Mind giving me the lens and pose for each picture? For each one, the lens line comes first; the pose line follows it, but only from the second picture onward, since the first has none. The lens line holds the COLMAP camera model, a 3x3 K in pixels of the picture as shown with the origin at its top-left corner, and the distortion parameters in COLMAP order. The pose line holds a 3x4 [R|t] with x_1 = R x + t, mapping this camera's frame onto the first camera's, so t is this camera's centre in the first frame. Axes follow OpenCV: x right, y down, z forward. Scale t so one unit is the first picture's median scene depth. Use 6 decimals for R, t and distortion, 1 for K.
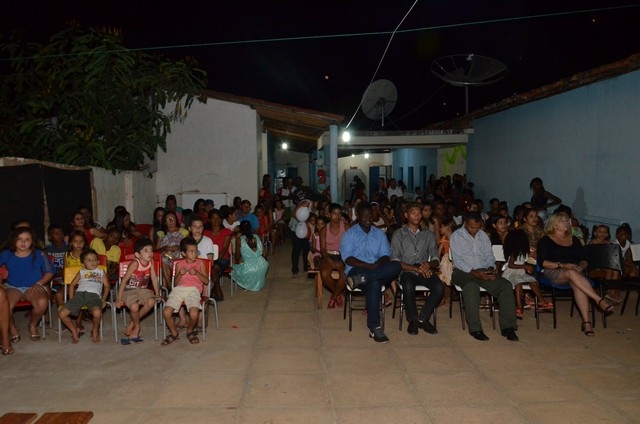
lens RADIAL K [[608.1, 0, 318.0], [0, 608.1, 214.1], [0, 0, 1]] dist [-0.024811, 0.000000]
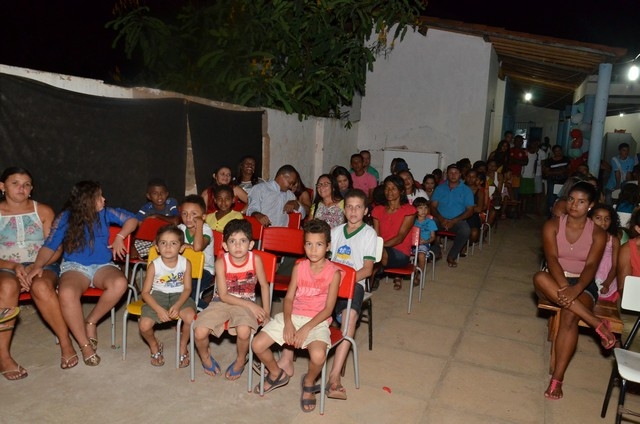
lens RADIAL K [[498.2, 0, 319.4], [0, 498.2, 212.0], [0, 0, 1]] dist [-0.024447, -0.001810]
pose [[0.898195, 0.118442, -0.423341, -0.011237], [-0.079349, 0.990883, 0.108876, -0.017380], [0.432377, -0.064201, 0.899404, 0.384386]]
